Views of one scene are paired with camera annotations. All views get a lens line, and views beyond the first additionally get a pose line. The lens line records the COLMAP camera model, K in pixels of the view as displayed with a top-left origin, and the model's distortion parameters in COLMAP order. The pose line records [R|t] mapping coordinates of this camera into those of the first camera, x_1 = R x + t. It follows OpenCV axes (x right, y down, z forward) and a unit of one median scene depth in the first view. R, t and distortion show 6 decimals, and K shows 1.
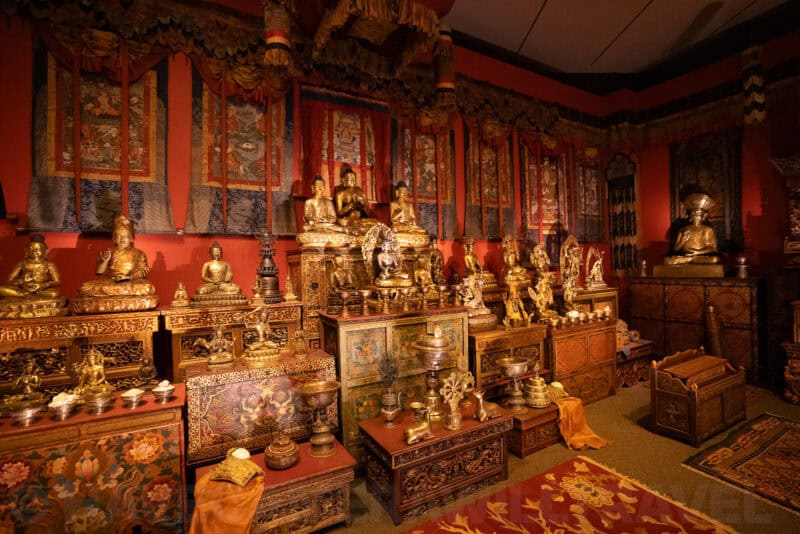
lens RADIAL K [[363.1, 0, 398.4], [0, 363.1, 264.8], [0, 0, 1]] dist [-0.048856, 0.002086]
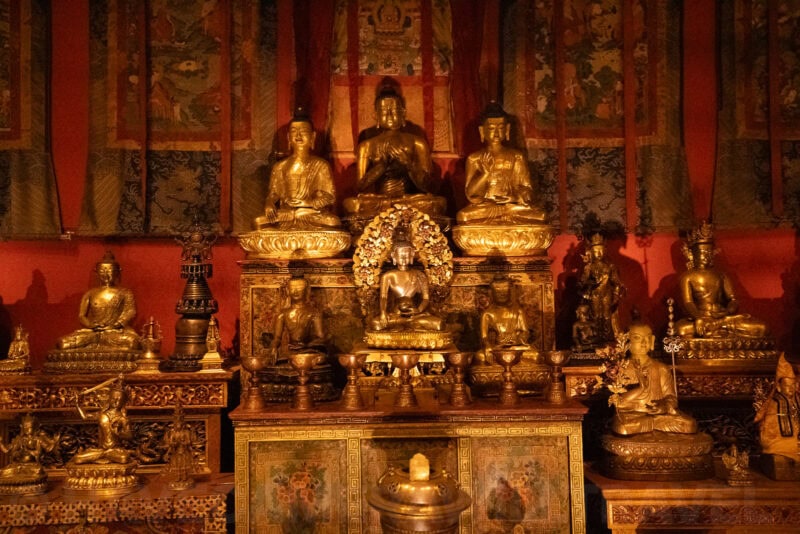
lens RADIAL K [[744.1, 0, 402.2], [0, 744.1, 269.9], [0, 0, 1]] dist [0.068014, 0.000000]
pose [[0.884884, -0.006730, -0.465763, 0.394721], [-0.004681, 0.999717, -0.023339, -0.012148], [0.465788, 0.022833, 0.884602, 0.198266]]
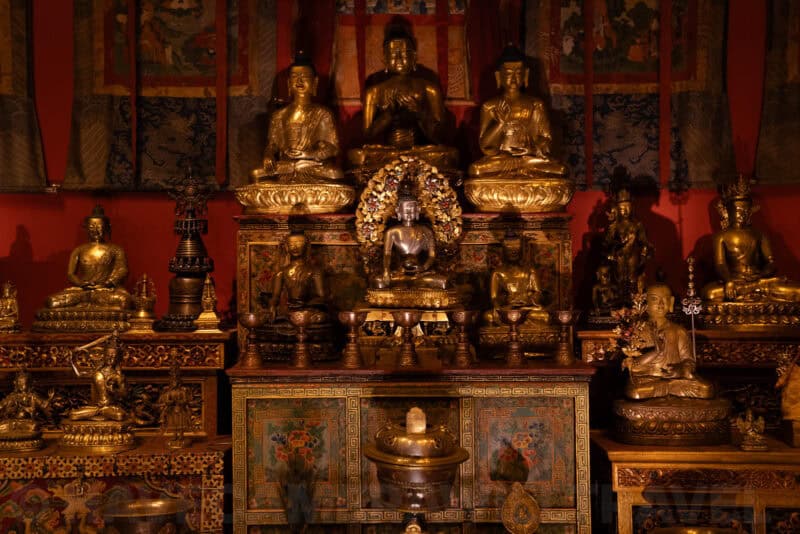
lens RADIAL K [[899.1, 0, 402.6], [0, 899.1, 270.6], [0, 0, 1]] dist [0.083072, 0.000000]
pose [[0.869477, 0.017208, -0.493673, 0.481914], [-0.011959, 0.999833, 0.013789, 0.004310], [0.493828, -0.006085, 0.869538, 0.094152]]
